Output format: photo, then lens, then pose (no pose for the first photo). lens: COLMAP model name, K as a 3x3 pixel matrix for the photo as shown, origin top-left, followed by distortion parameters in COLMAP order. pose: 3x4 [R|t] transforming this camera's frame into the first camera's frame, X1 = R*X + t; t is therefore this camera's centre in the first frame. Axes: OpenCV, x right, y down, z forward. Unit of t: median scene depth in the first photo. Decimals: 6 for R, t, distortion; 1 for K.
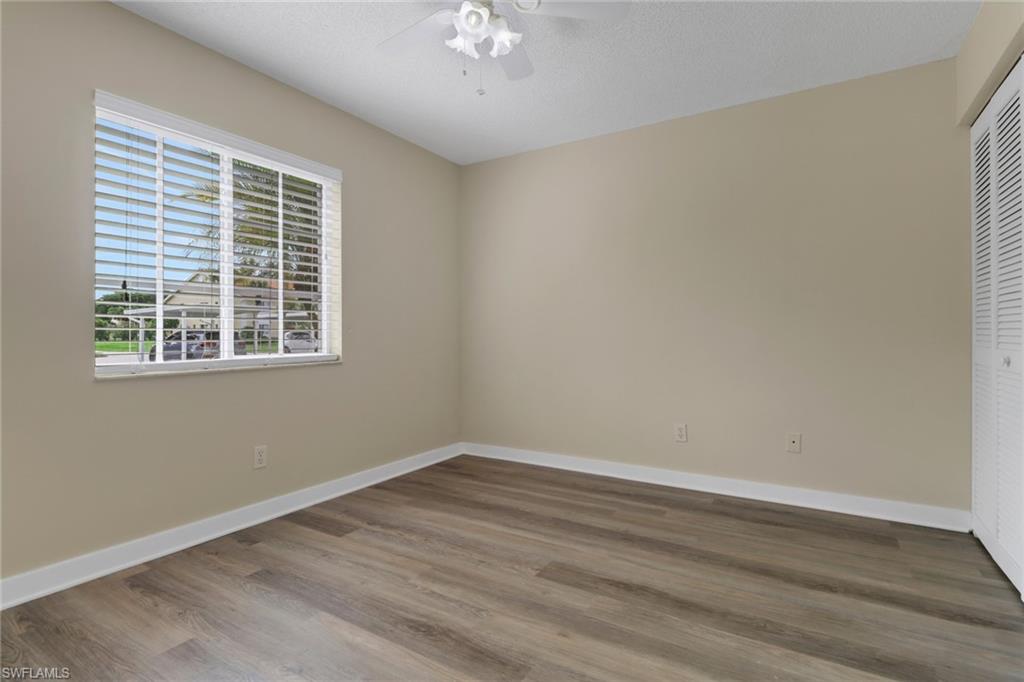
lens RADIAL K [[491.3, 0, 564.2], [0, 491.3, 317.0], [0, 0, 1]] dist [0.009162, -0.008019]
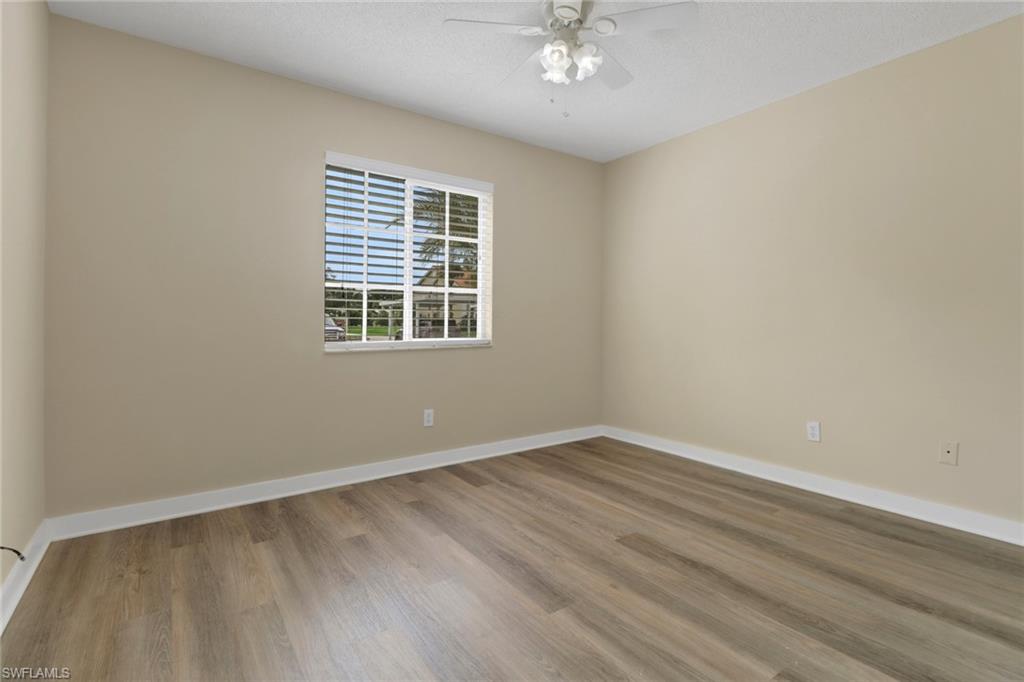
lens RADIAL K [[491.3, 0, 525.7], [0, 491.3, 297.7], [0, 0, 1]] dist [0.009162, -0.008019]
pose [[0.911462, -0.017665, -0.411005, 0.201149], [0.010685, 0.999757, -0.019273, -0.001272], [0.411245, 0.013175, 0.911429, -0.089628]]
